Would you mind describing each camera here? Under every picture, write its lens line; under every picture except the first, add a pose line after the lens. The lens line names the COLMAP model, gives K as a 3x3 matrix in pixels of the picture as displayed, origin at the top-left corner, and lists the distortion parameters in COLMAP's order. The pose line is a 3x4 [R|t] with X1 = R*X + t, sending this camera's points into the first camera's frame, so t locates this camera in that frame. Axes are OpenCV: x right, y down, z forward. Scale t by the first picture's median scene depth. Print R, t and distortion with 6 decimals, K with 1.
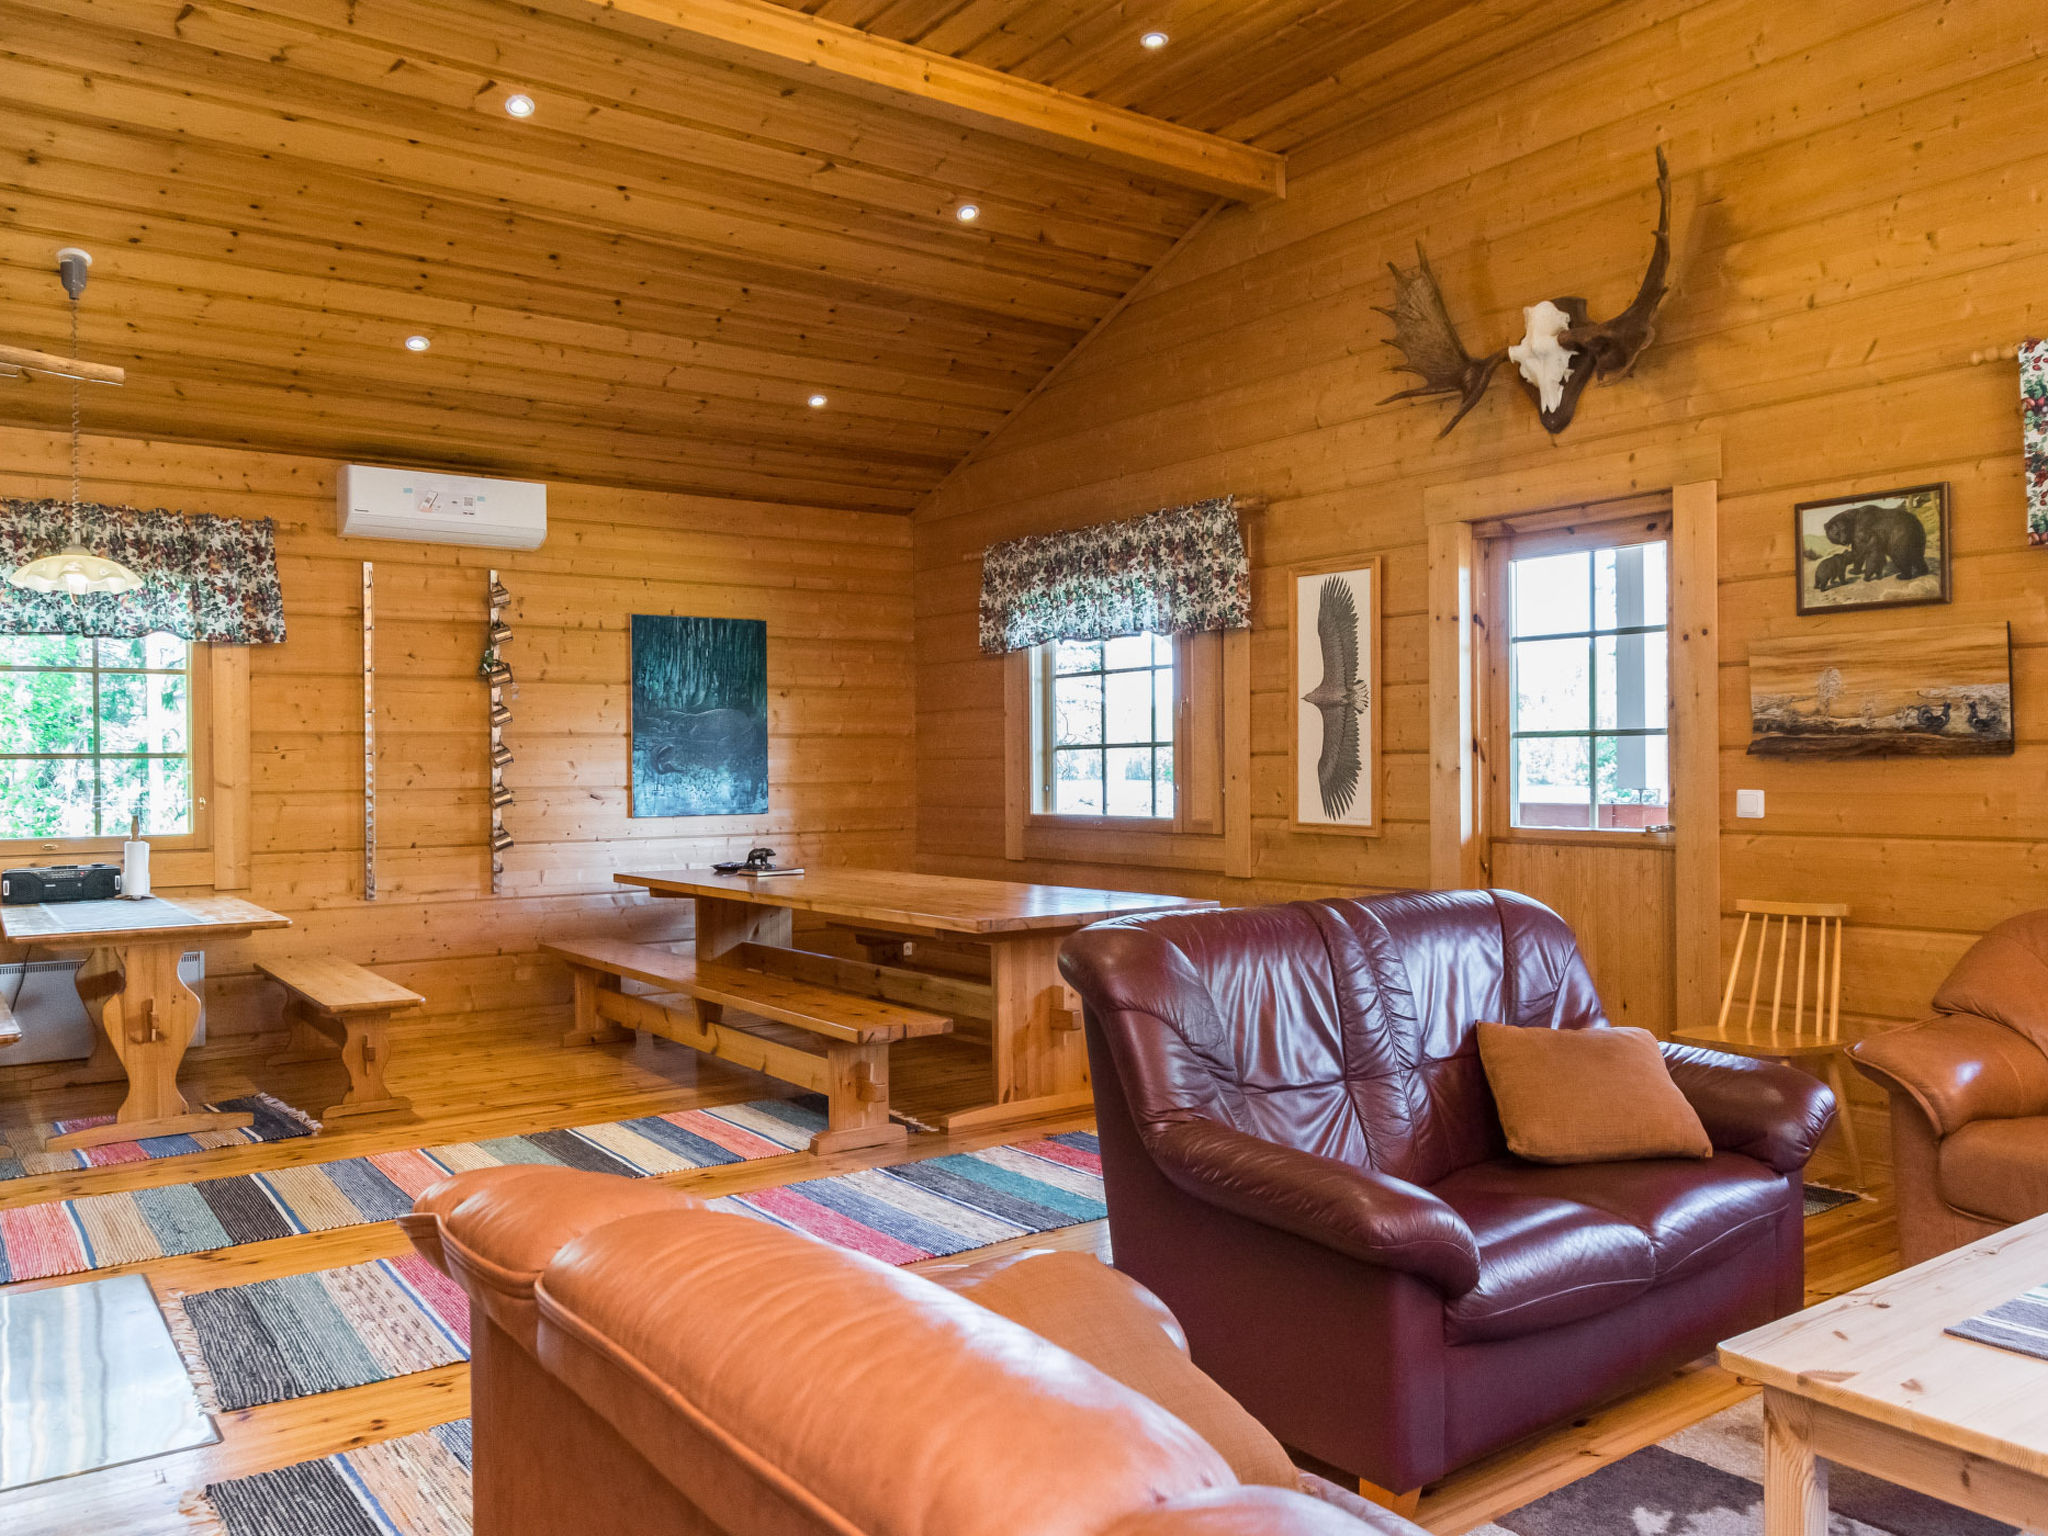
lens RADIAL K [[1561.5, 0, 1024.0], [0, 1561.5, 768.0], [0, 0, 1]] dist [-0.004733, 0.001685]
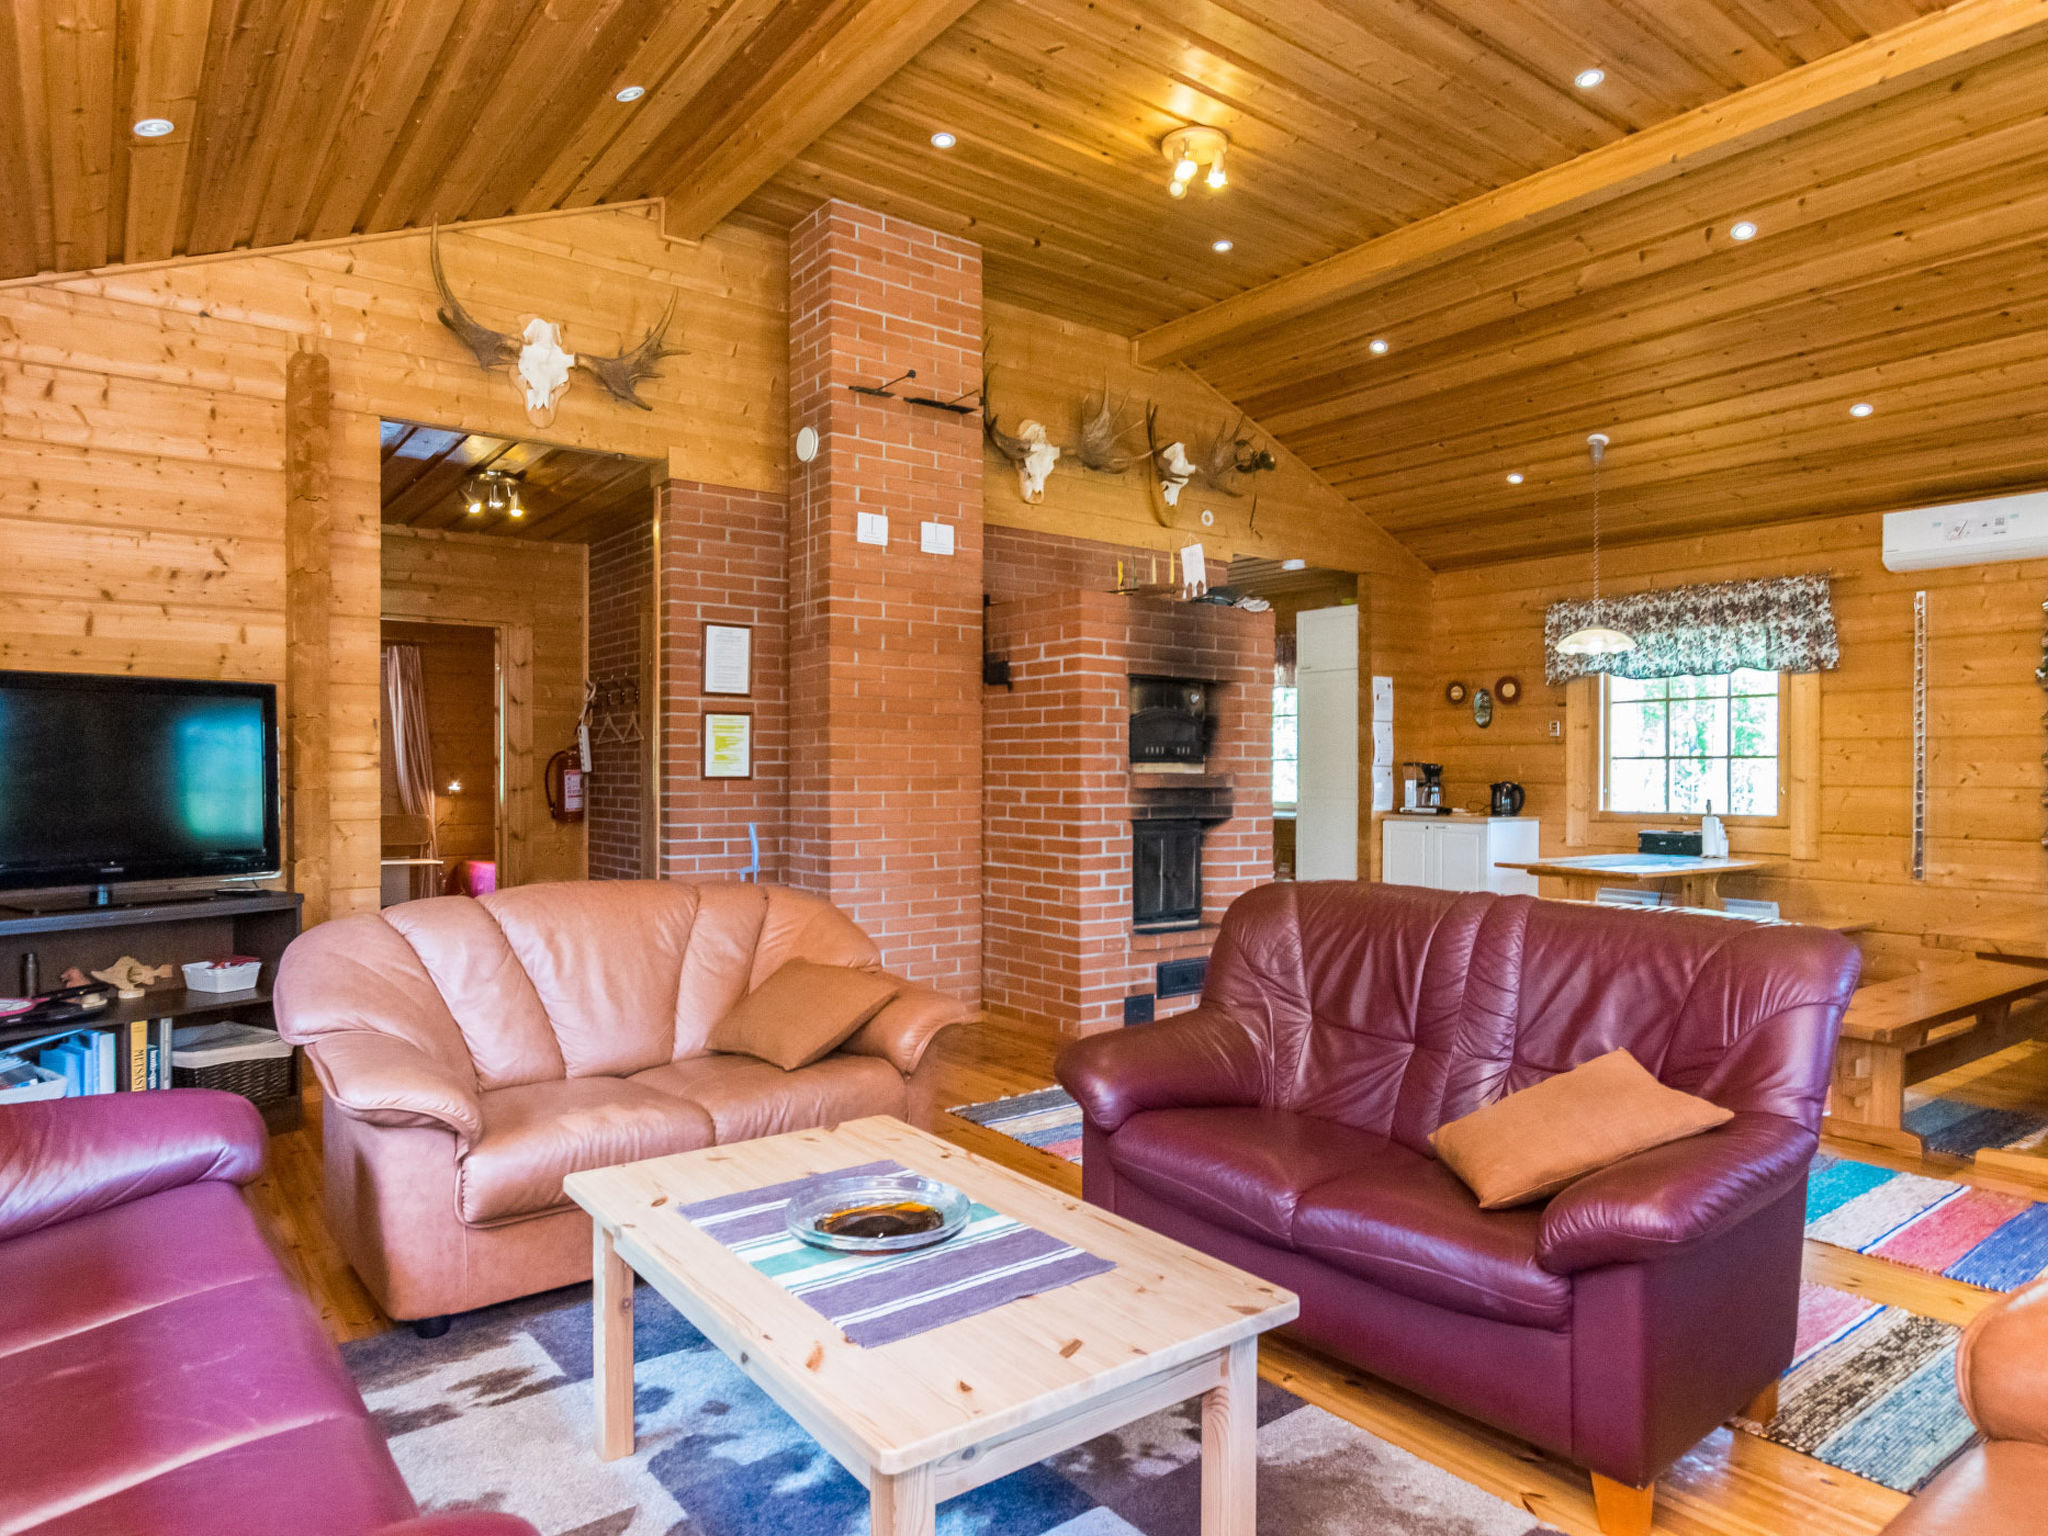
lens RADIAL K [[1237.7, 0, 1024.0], [0, 1237.7, 768.0], [0, 0, 1]] dist [-0.000961, 0.000121]
pose [[0.032672, 0.005141, -0.999453, 0.514384], [-0.007250, 0.999962, 0.004907, 0.000890], [0.999440, 0.007086, 0.032709, 0.319835]]
